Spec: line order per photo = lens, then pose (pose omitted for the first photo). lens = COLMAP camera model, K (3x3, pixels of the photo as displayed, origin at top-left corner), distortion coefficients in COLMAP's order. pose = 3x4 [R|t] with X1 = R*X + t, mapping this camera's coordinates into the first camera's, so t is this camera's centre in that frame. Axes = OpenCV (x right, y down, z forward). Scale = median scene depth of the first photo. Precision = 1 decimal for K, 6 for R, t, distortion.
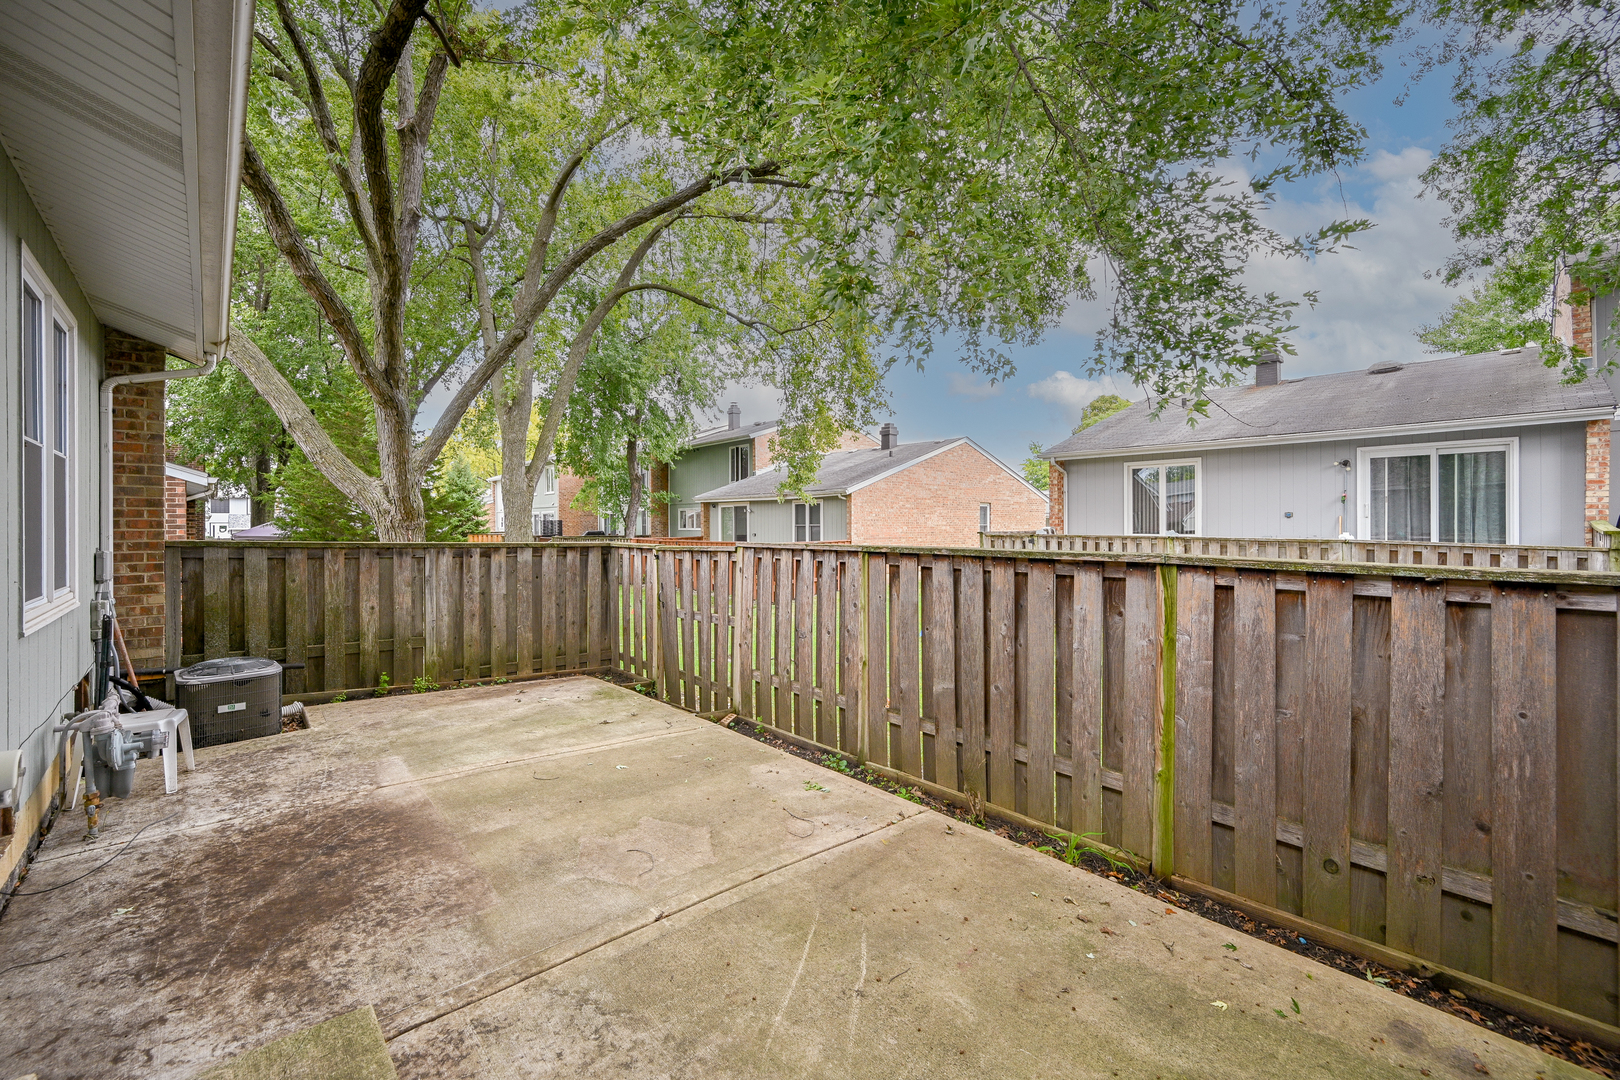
lens RADIAL K [[616.3, 0, 812.8], [0, 616.3, 526.8], [0, 0, 1]] dist [-0.000097, -0.000025]
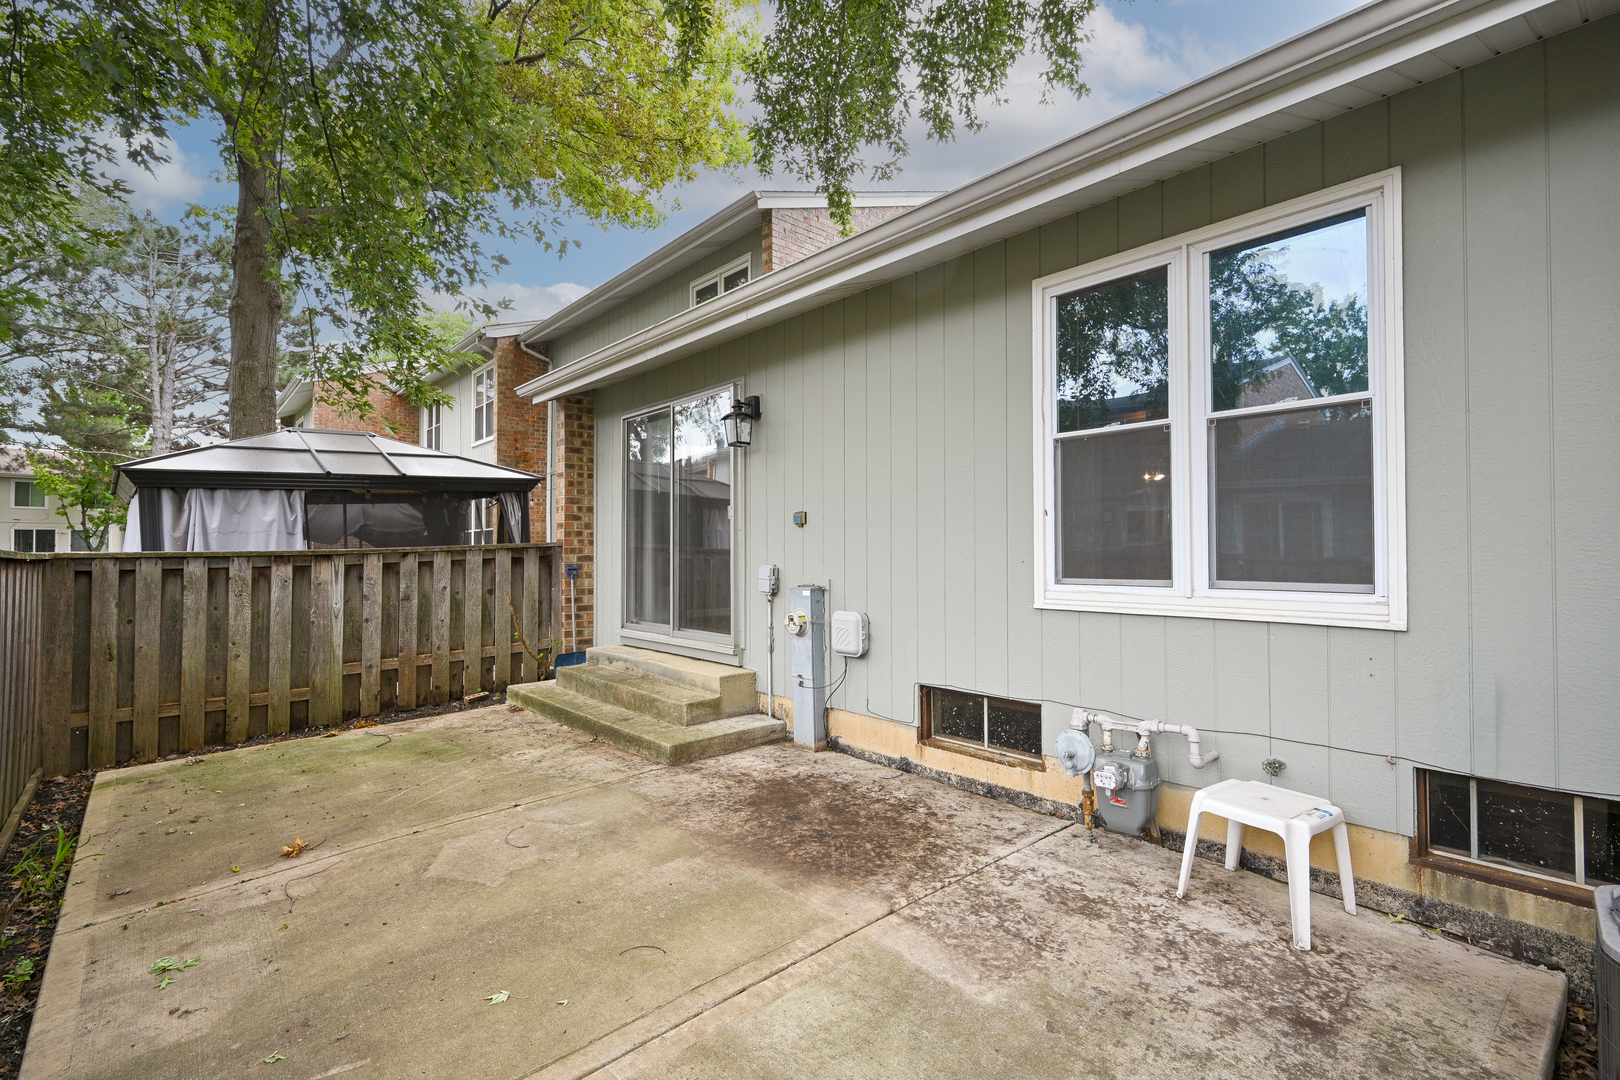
lens RADIAL K [[751.7, 0, 810.0], [0, 751.7, 540.0], [0, 0, 1]] dist [0.000705, 0.000112]
pose [[-0.999107, 0.006910, 0.041673, -0.810378], [0.006192, 0.999830, -0.017351, 0.067312], [-0.041786, -0.017077, -0.998981, 2.210079]]
